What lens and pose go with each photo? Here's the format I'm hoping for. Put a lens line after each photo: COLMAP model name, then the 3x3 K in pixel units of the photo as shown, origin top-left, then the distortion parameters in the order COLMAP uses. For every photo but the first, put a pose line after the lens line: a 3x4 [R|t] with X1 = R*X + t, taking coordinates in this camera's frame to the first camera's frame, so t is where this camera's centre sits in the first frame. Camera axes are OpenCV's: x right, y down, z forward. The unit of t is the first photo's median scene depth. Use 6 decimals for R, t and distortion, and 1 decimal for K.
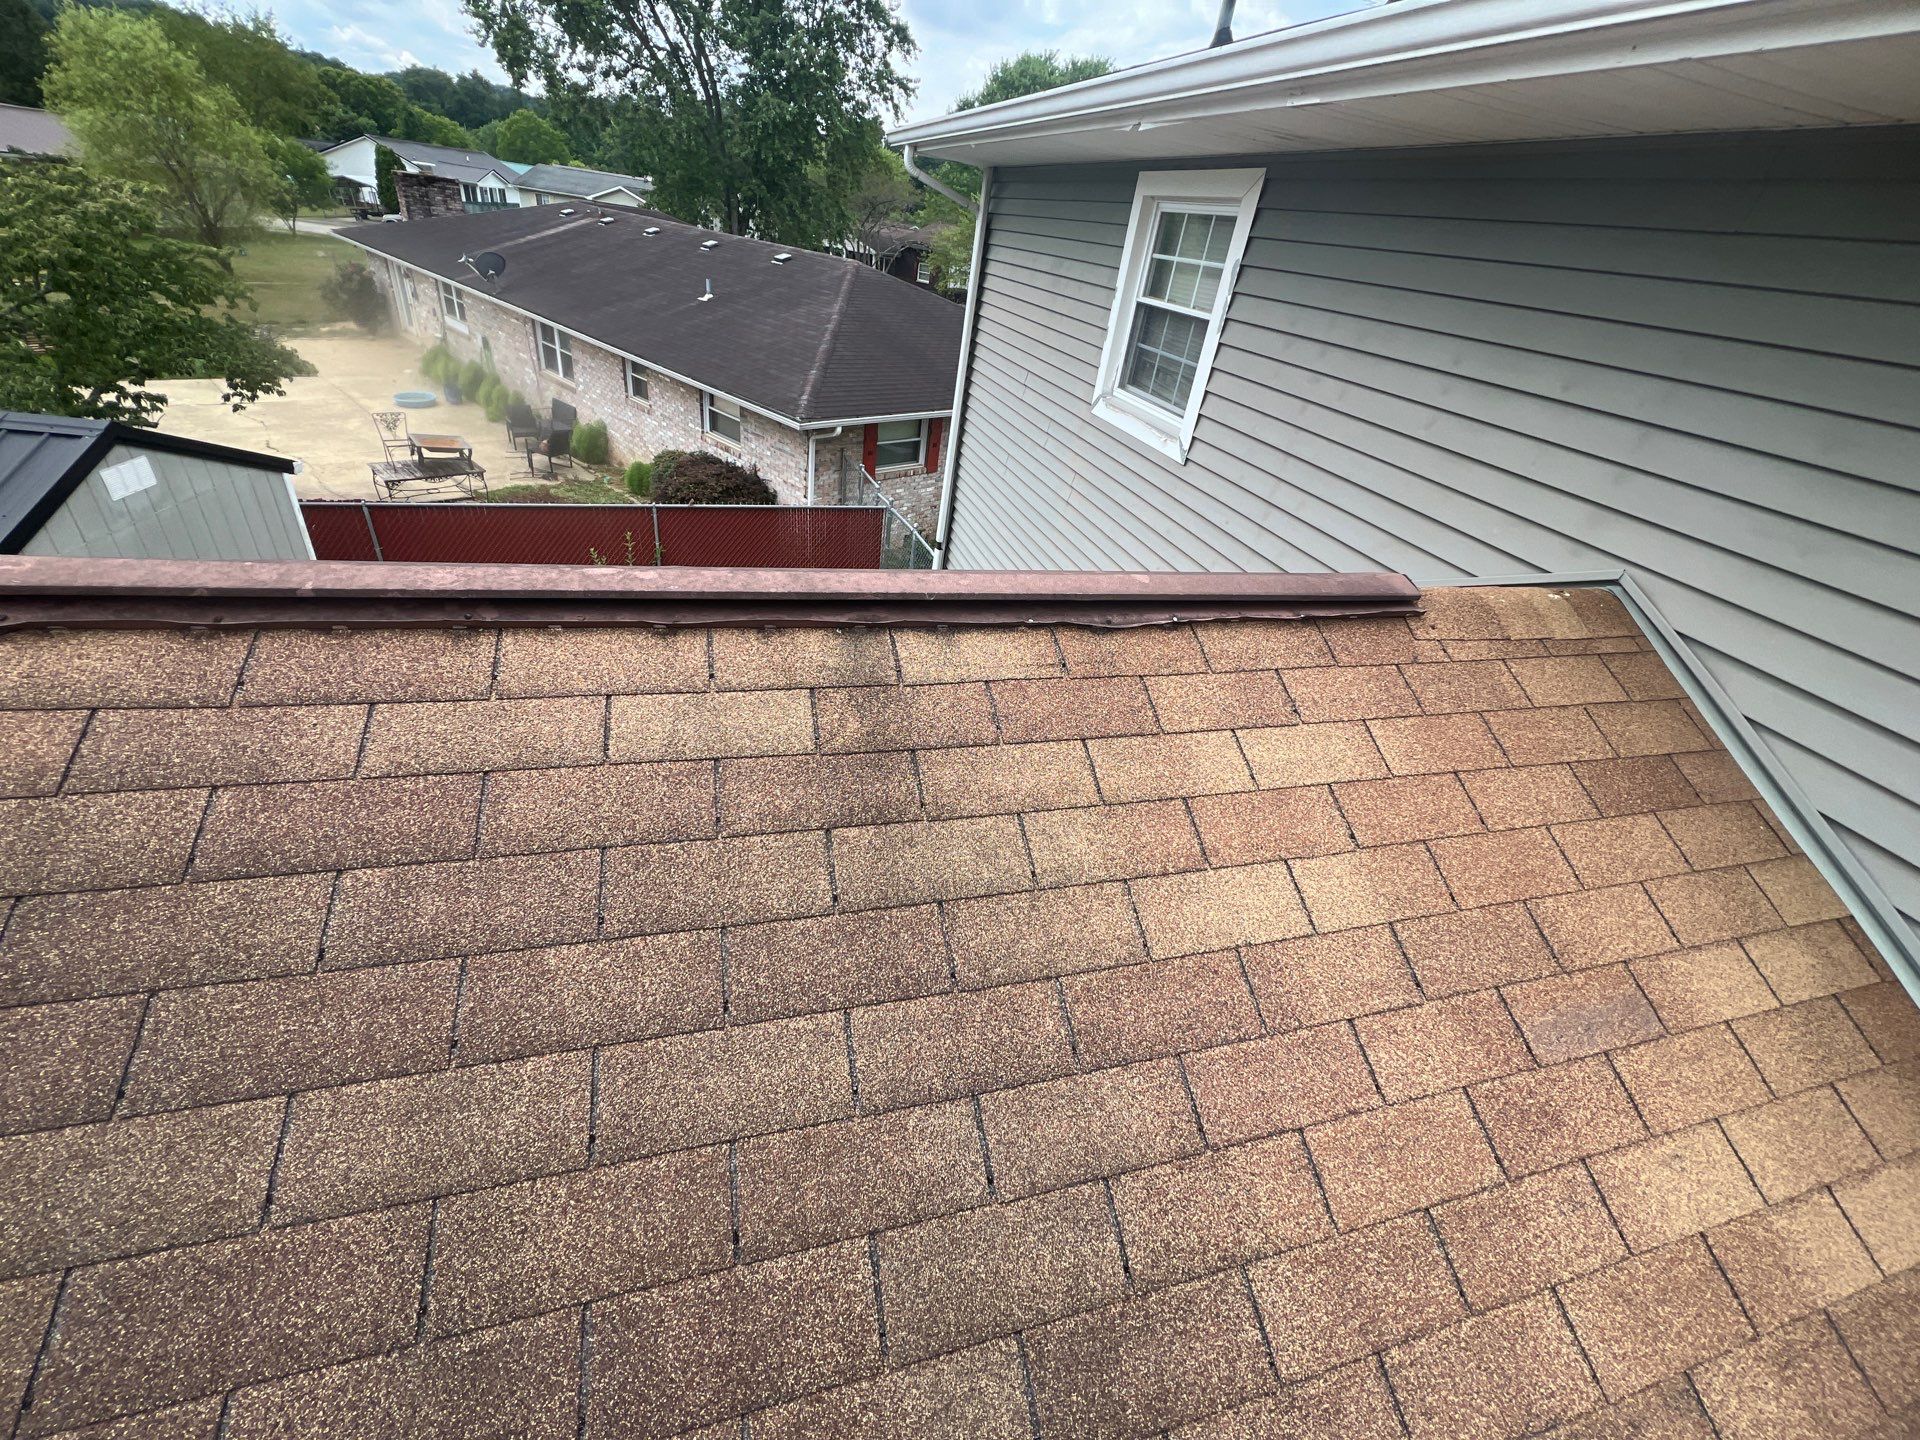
lens RADIAL K [[770.3, 0, 960.4], [0, 770.3, 713.4], [0, 0, 1]] dist [-0.001469, -0.000549]
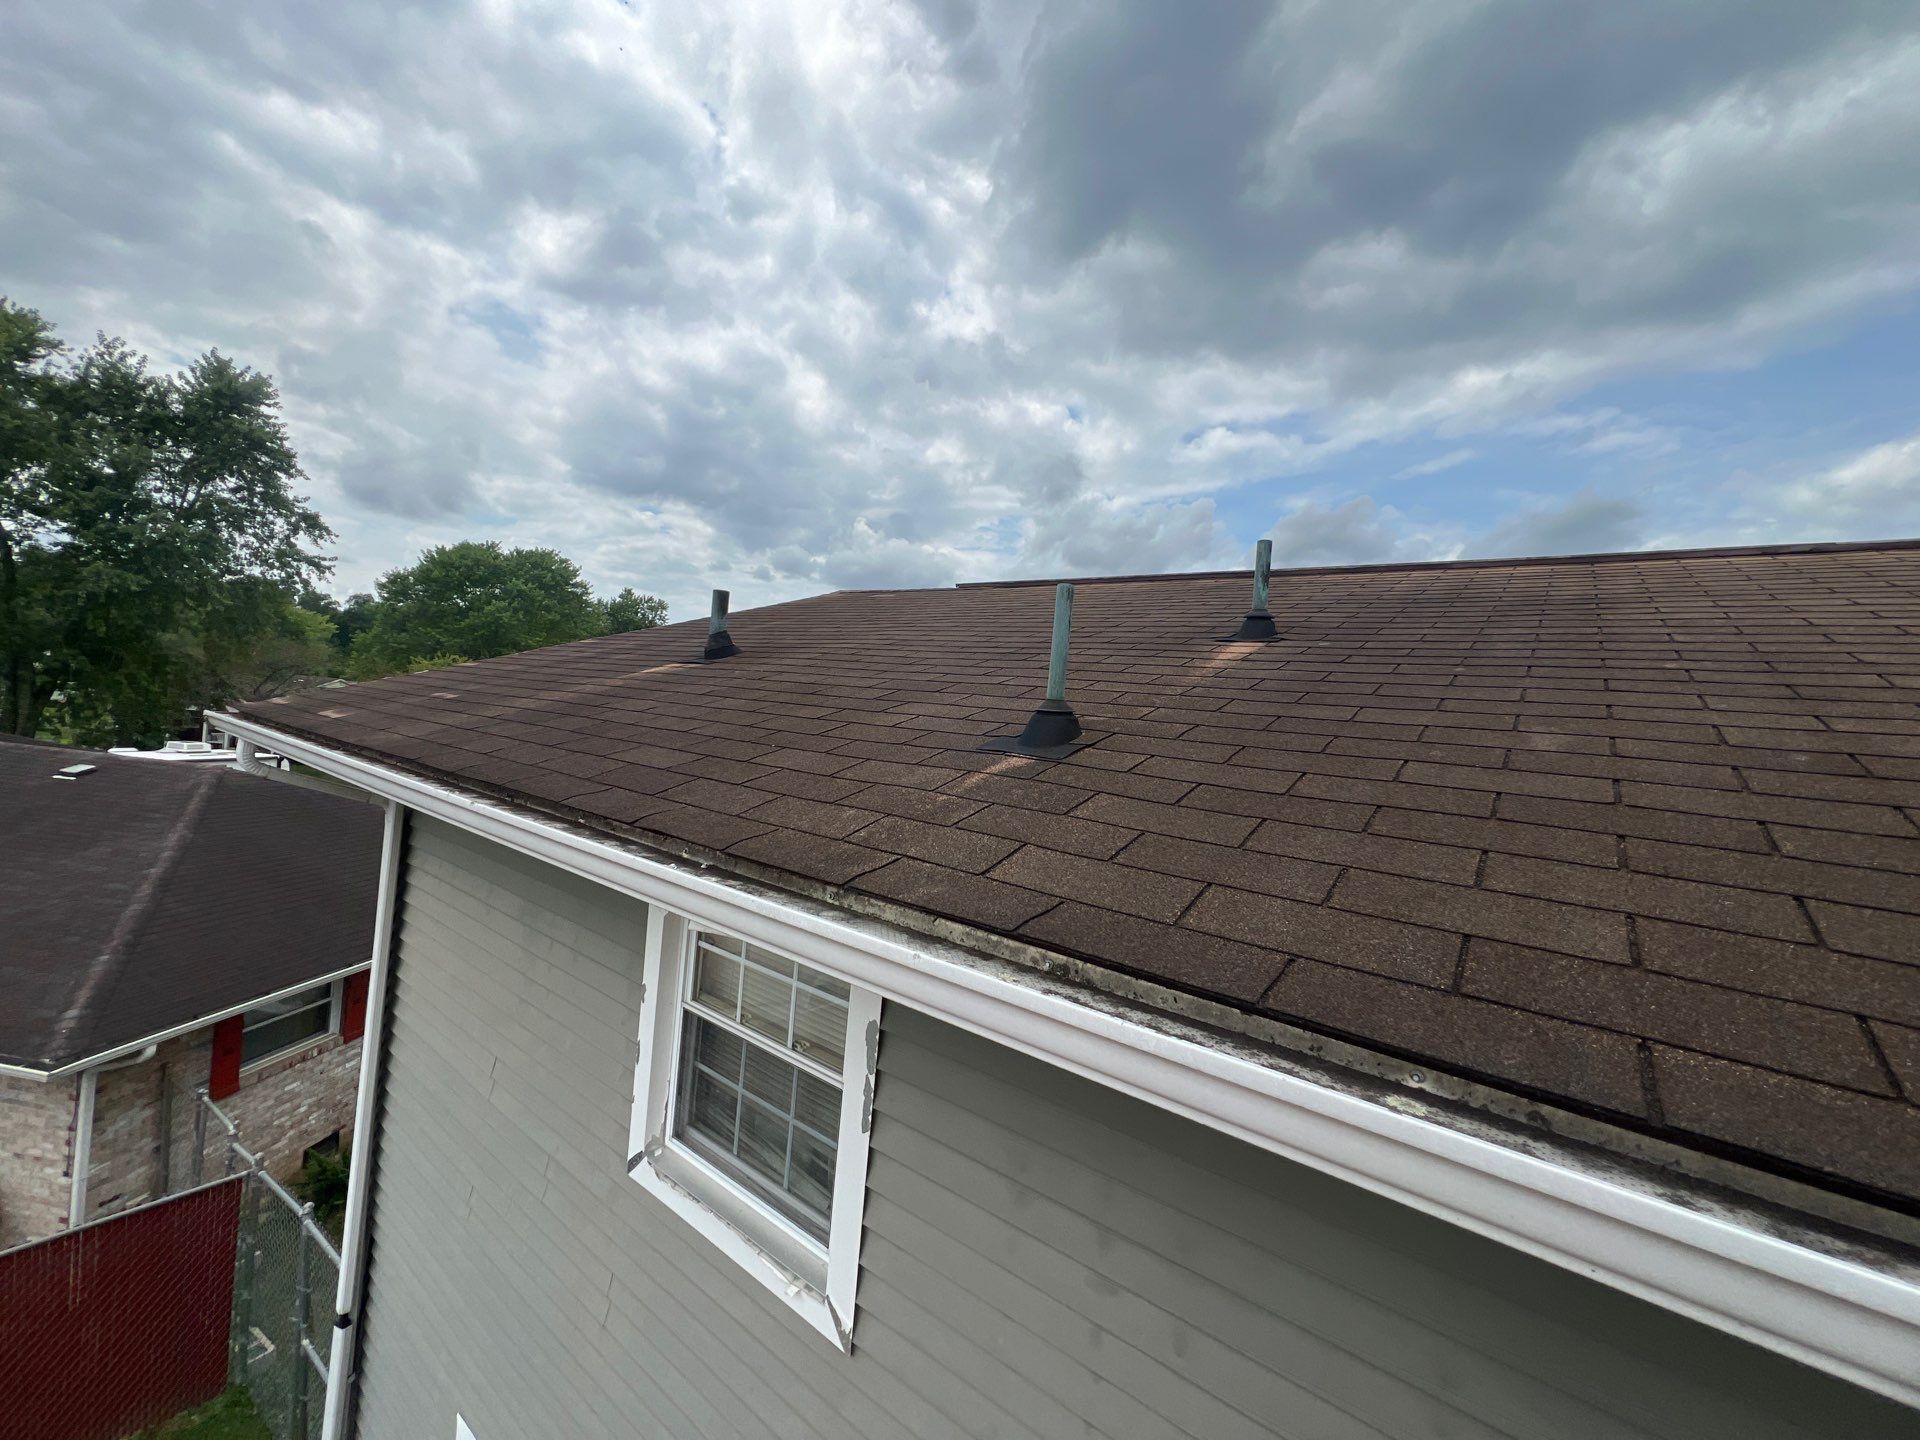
lens RADIAL K [[770.3, 0, 960.4], [0, 770.3, 713.4], [0, 0, 1]] dist [-0.001469, -0.000549]
pose [[0.809771, -0.055614, 0.584104, 0.019405], [0.330563, 0.865717, -0.375848, -0.143042], [-0.484766, 0.497434, 0.719417, 0.105926]]
